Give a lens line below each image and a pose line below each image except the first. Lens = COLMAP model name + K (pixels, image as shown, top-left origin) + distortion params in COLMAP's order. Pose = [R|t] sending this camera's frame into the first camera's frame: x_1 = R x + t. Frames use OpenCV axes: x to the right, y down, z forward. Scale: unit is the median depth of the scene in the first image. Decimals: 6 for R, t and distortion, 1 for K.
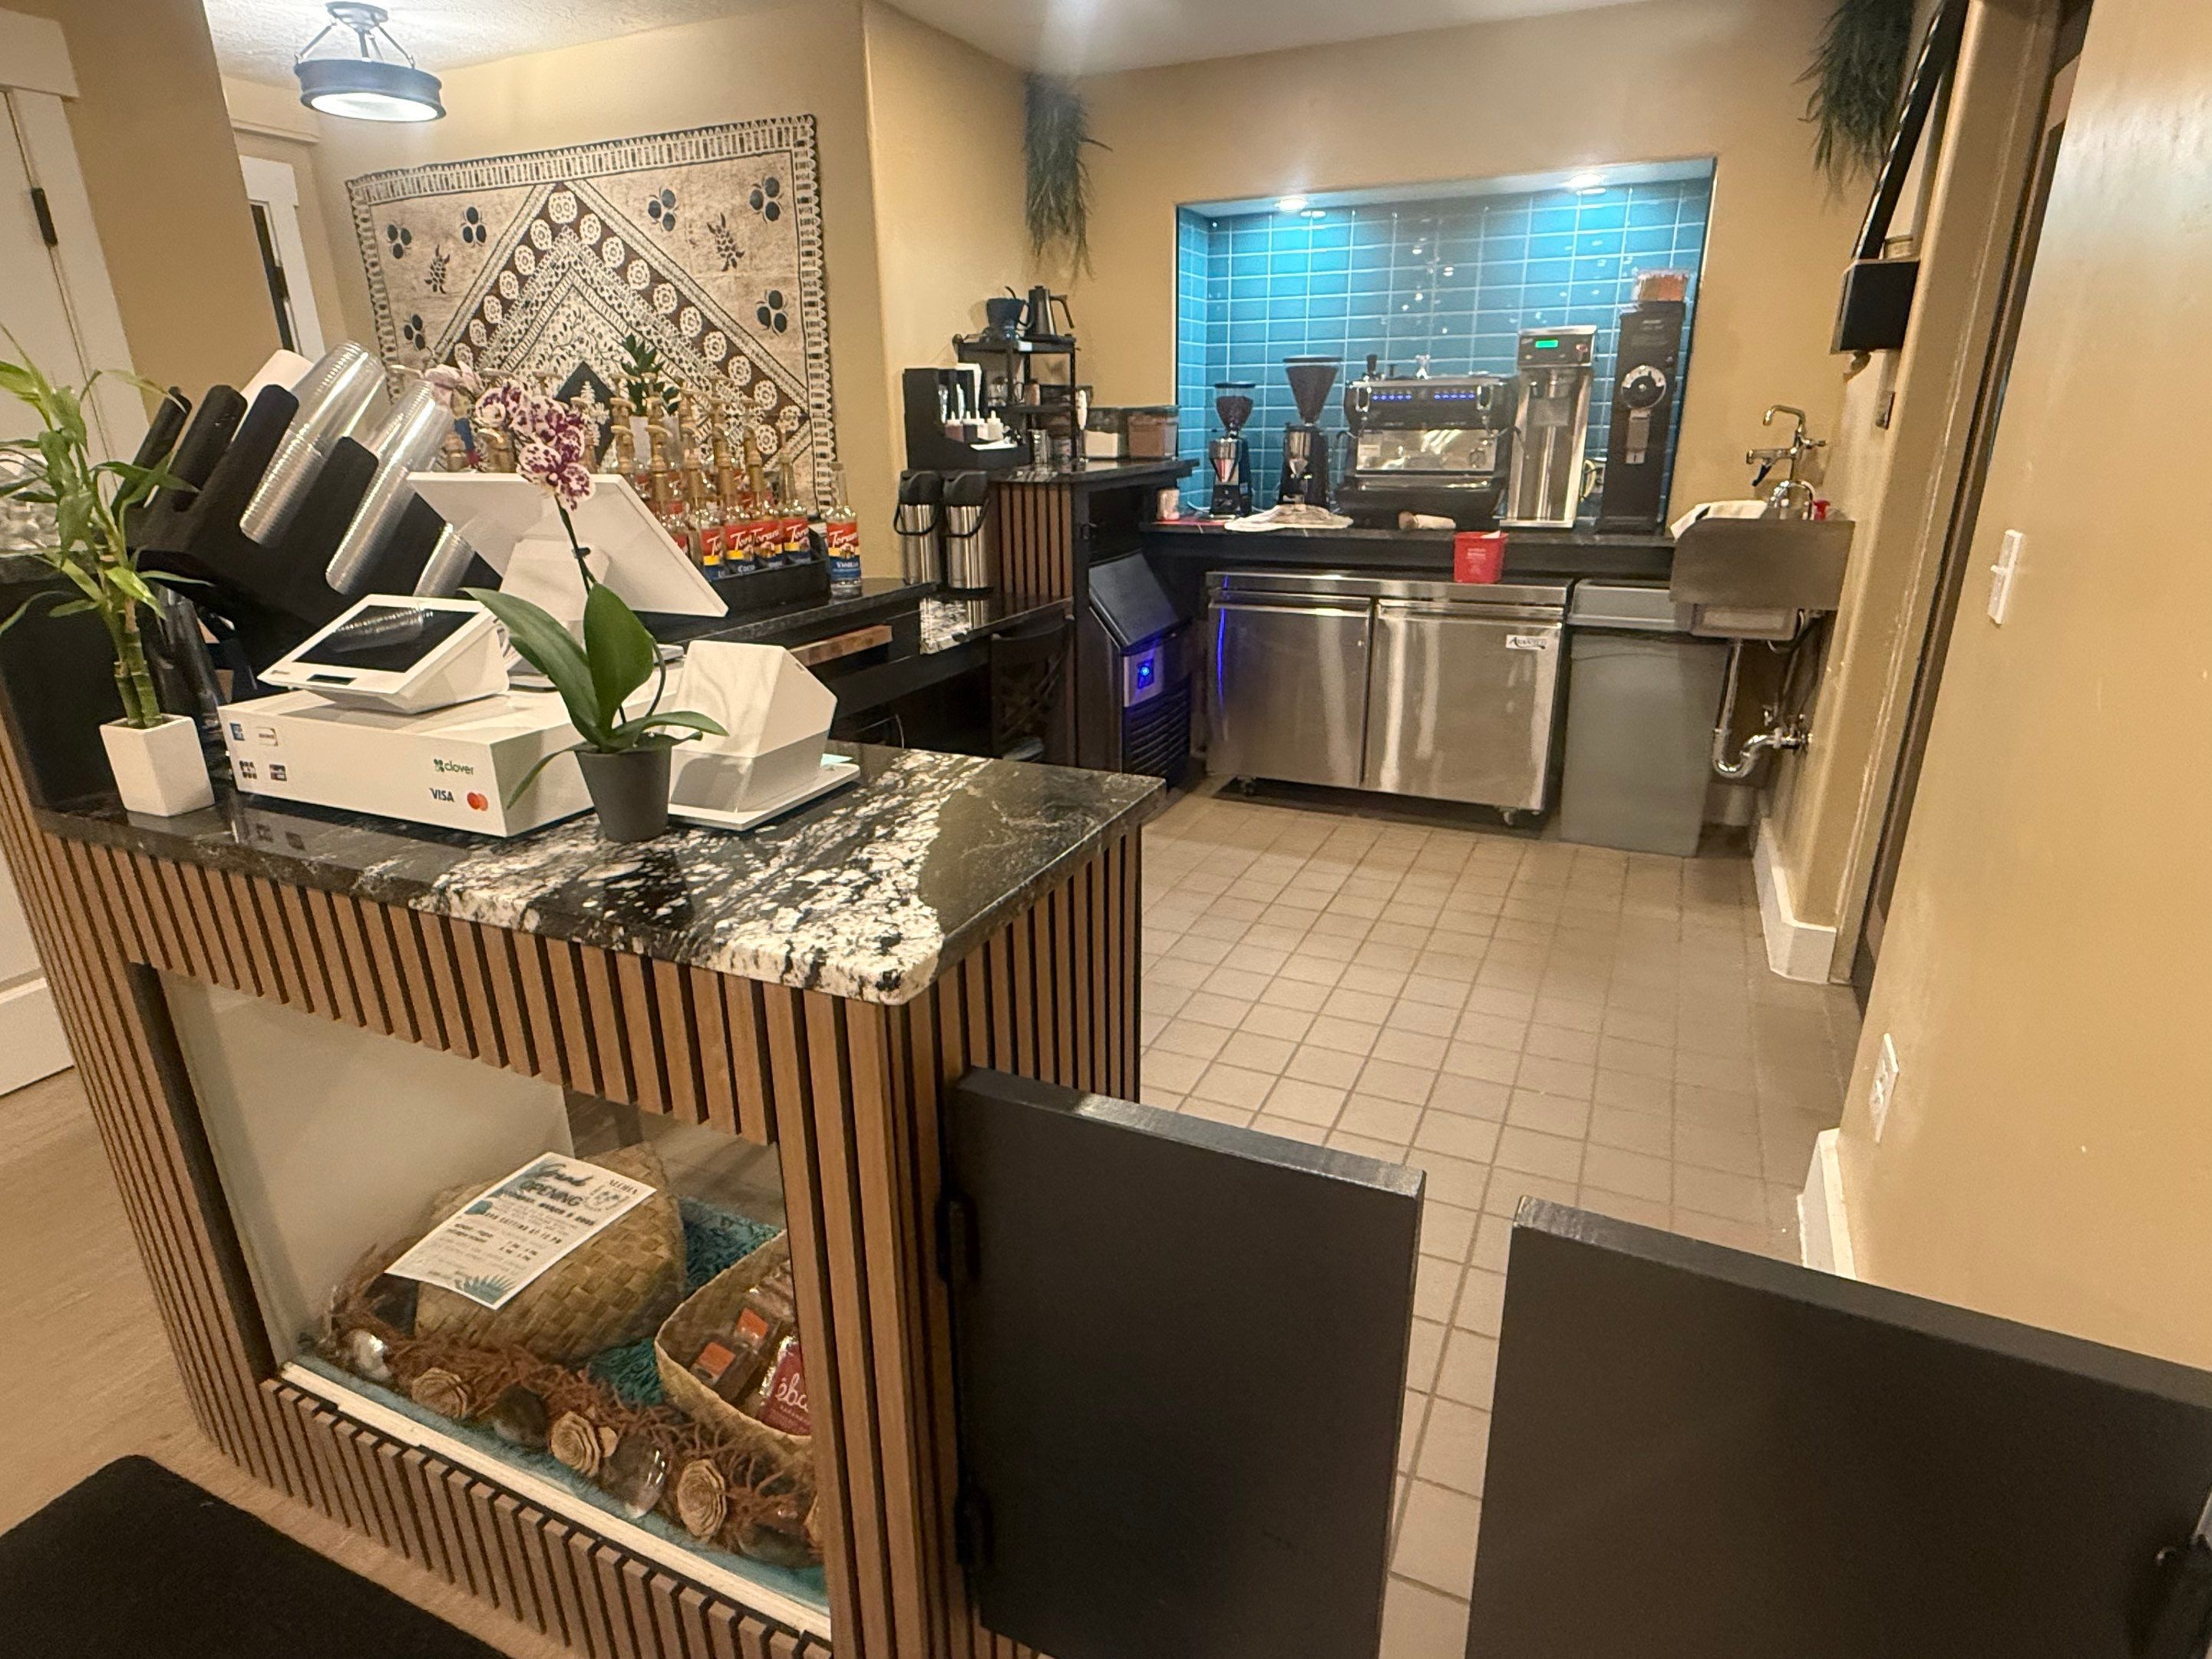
lens RADIAL K [[1197.6, 0, 1109.6], [0, 1197.6, 826.3], [0, 0, 1]] dist [0.003355, 0.000591]
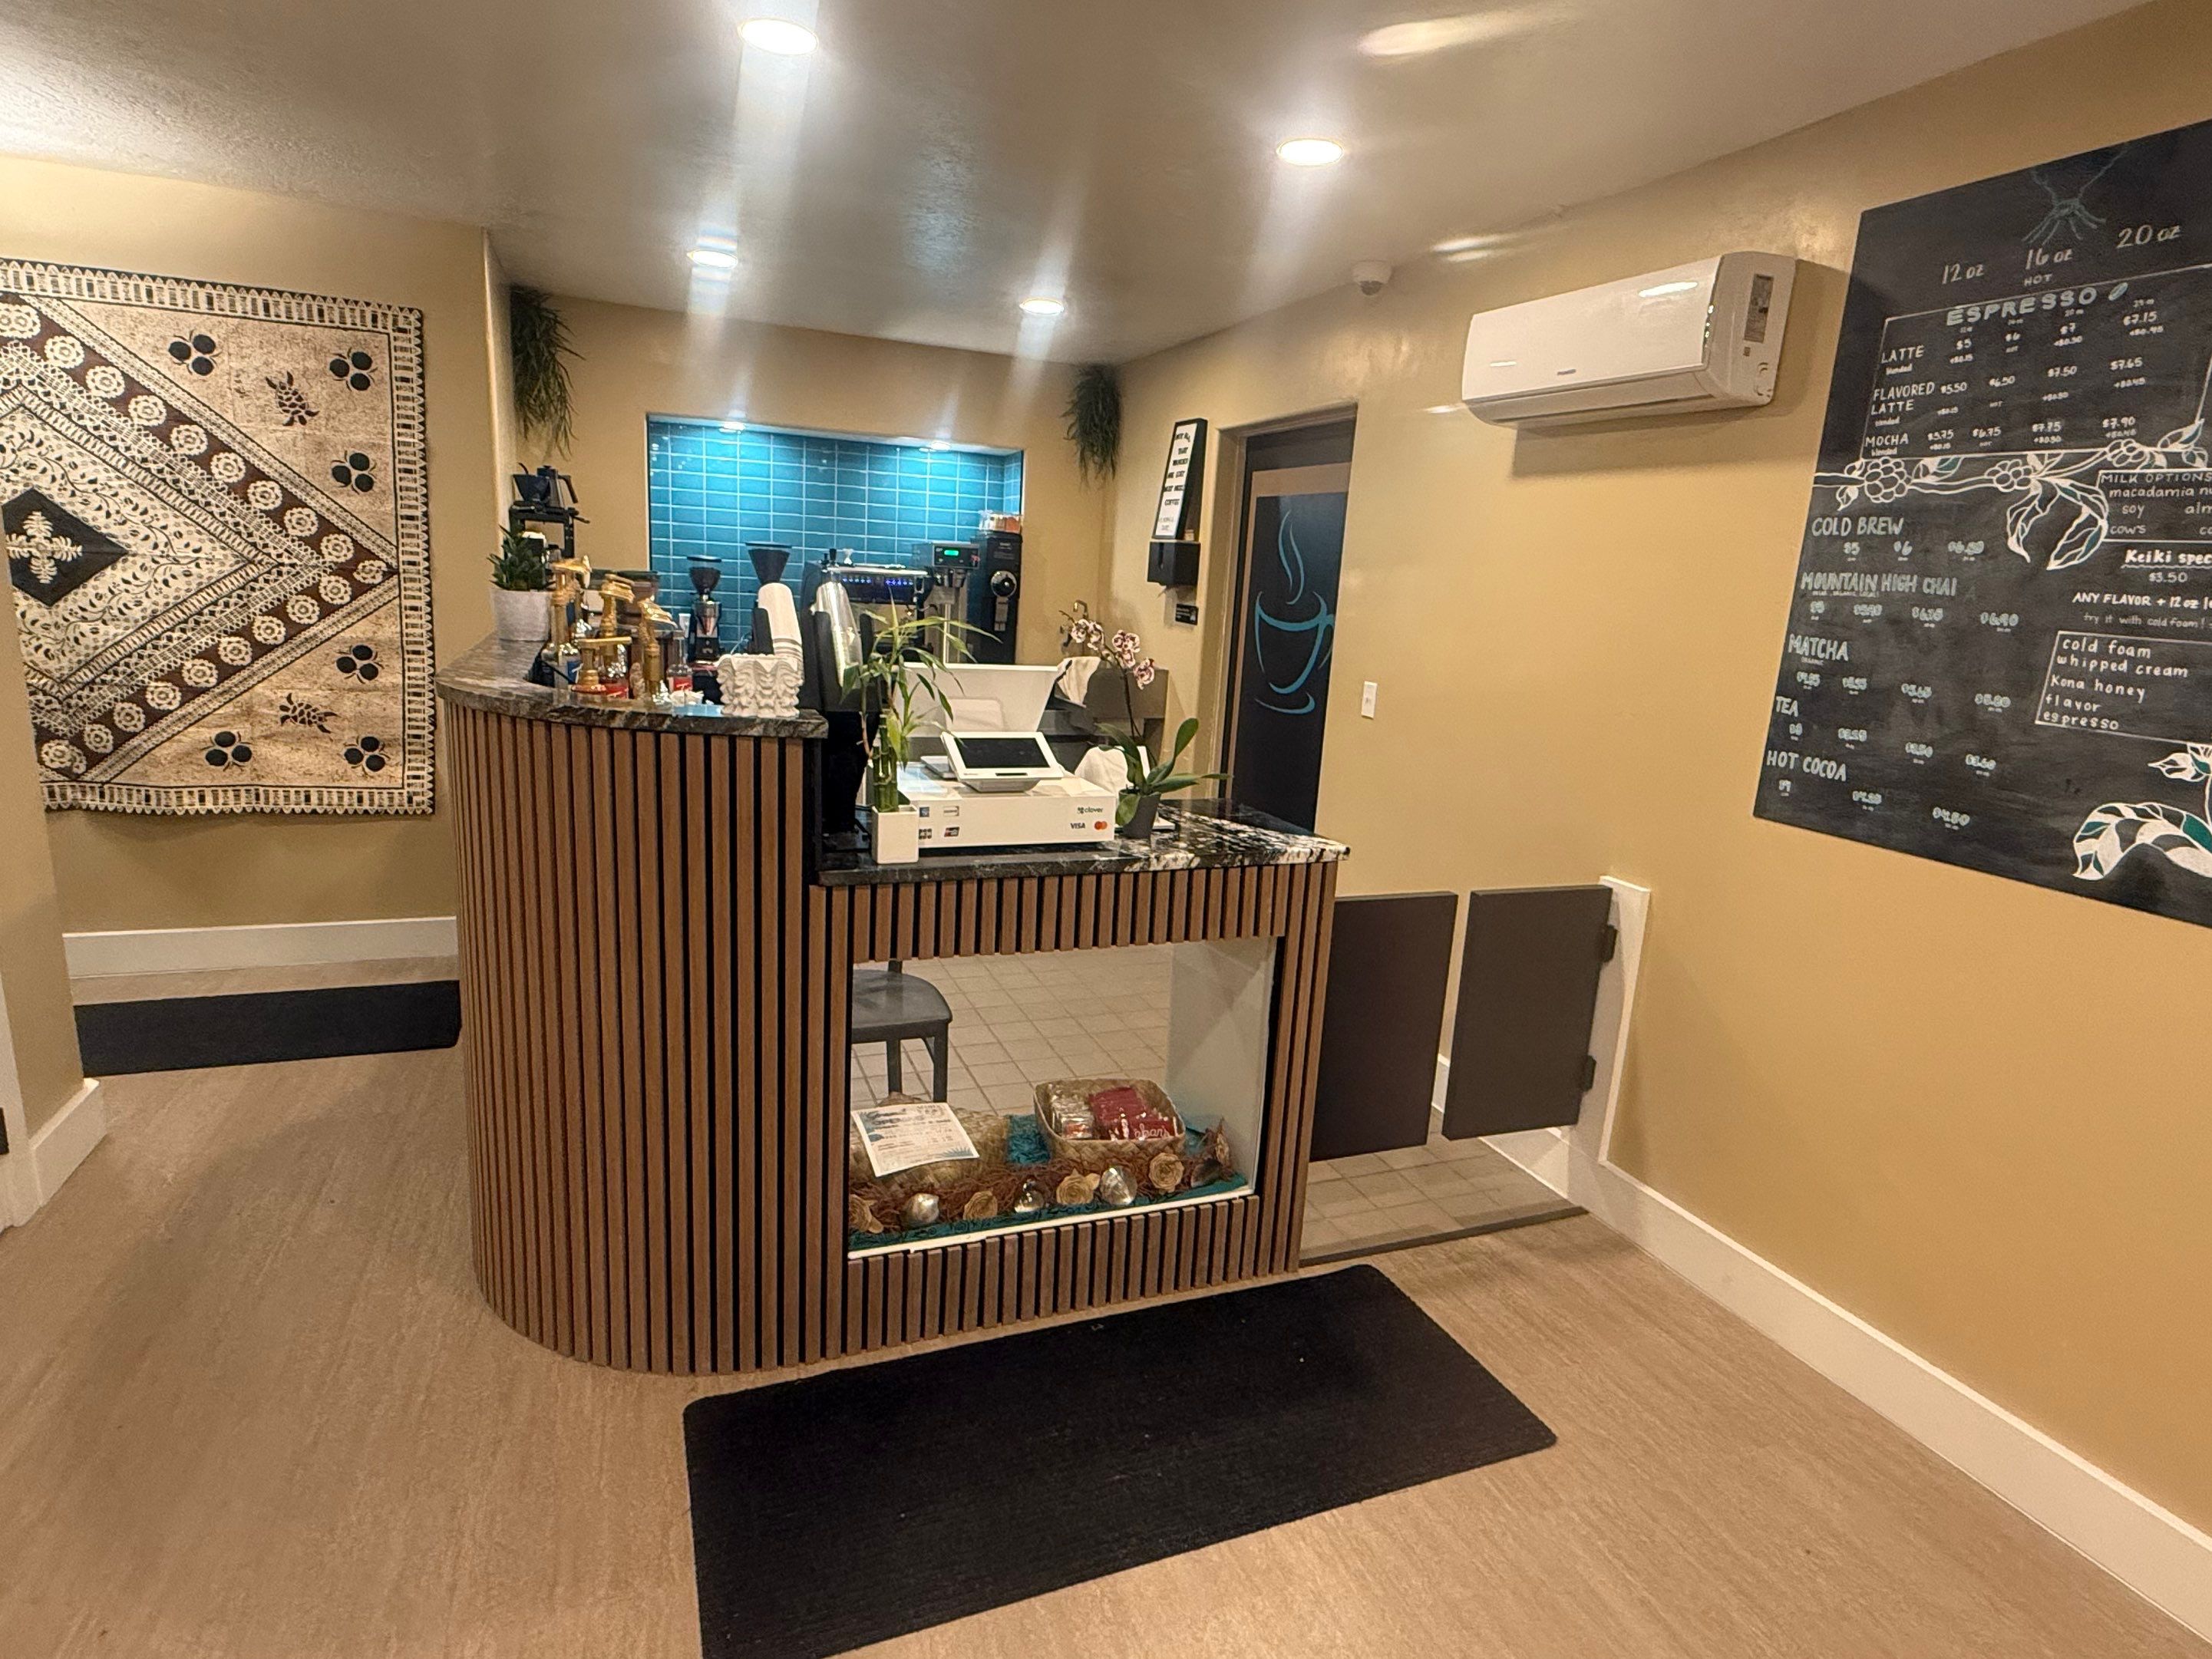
lens RADIAL K [[1197.6, 0, 1105.6], [0, 1197.6, 831.5], [0, 0, 1]] dist [0.003355, 0.000591]
pose [[0.680973, -0.104515, 0.724812, -0.612040], [0.173611, 0.984587, -0.021137, 0.010576], [-0.711432, 0.140229, 0.688622, -0.128335]]
